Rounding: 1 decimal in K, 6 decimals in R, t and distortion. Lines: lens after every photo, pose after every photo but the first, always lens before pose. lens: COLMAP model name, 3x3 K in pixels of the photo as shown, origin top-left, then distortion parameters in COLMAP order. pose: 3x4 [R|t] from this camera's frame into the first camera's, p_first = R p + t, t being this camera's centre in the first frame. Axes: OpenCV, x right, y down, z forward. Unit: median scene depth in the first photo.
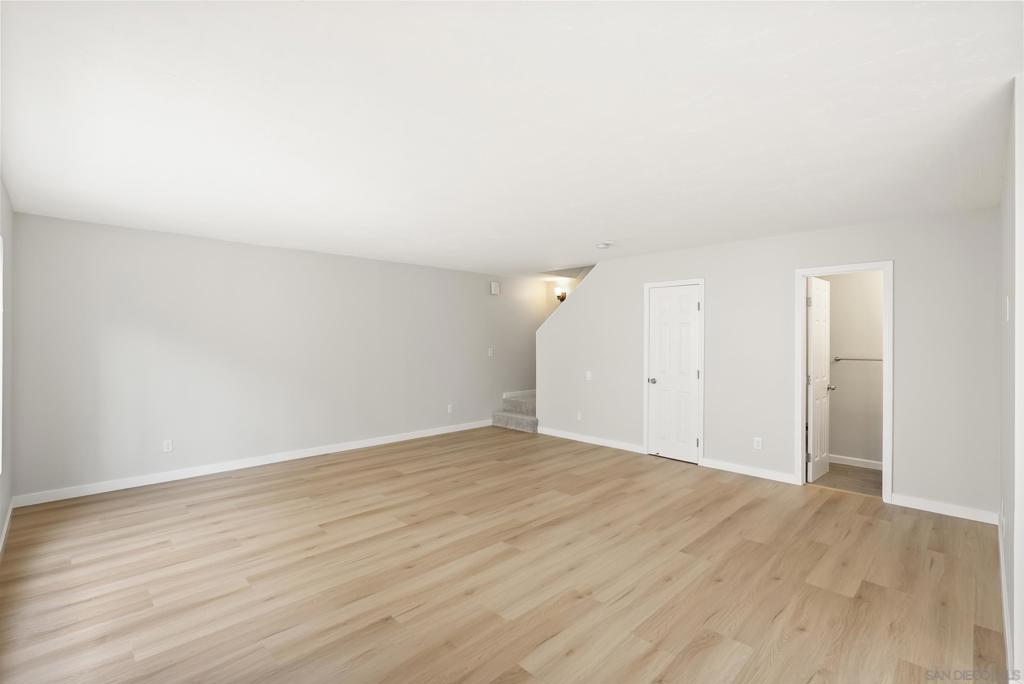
lens RADIAL K [[468.7, 0, 511.5], [0, 468.7, 340.0], [0, 0, 1]] dist [-0.005309, -0.001013]
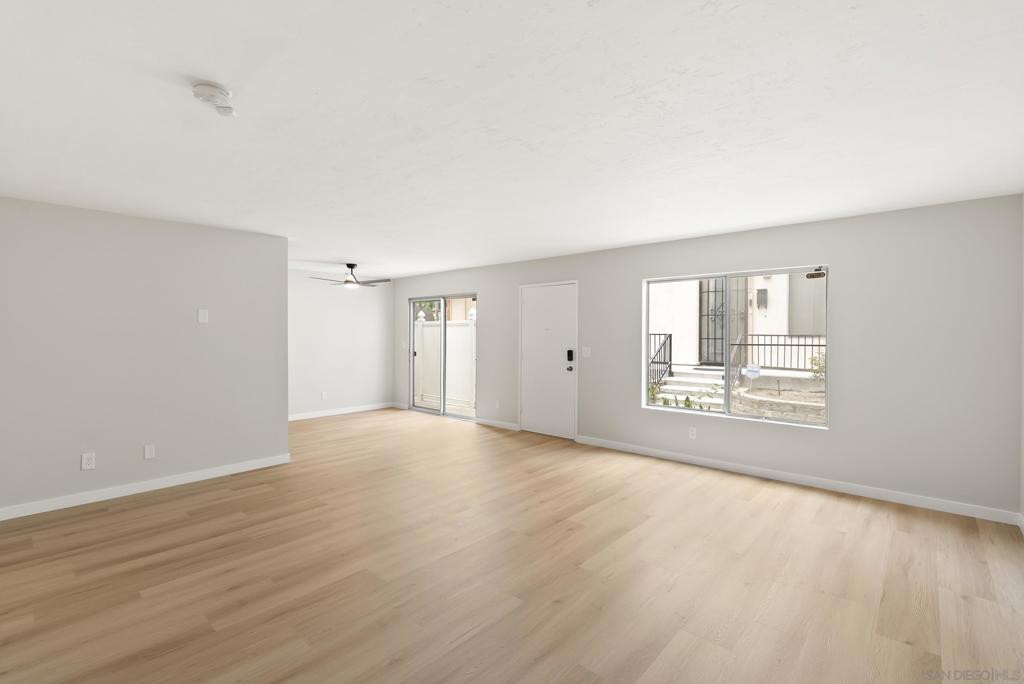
lens RADIAL K [[468.7, 0, 512.5], [0, 468.7, 338.5], [0, 0, 1]] dist [-0.005309, -0.001013]
pose [[-0.998164, -0.004354, -0.060416, -0.044957], [-0.005116, 0.999909, 0.012459, -0.004892], [0.060356, 0.012745, -0.998096, 1.997337]]
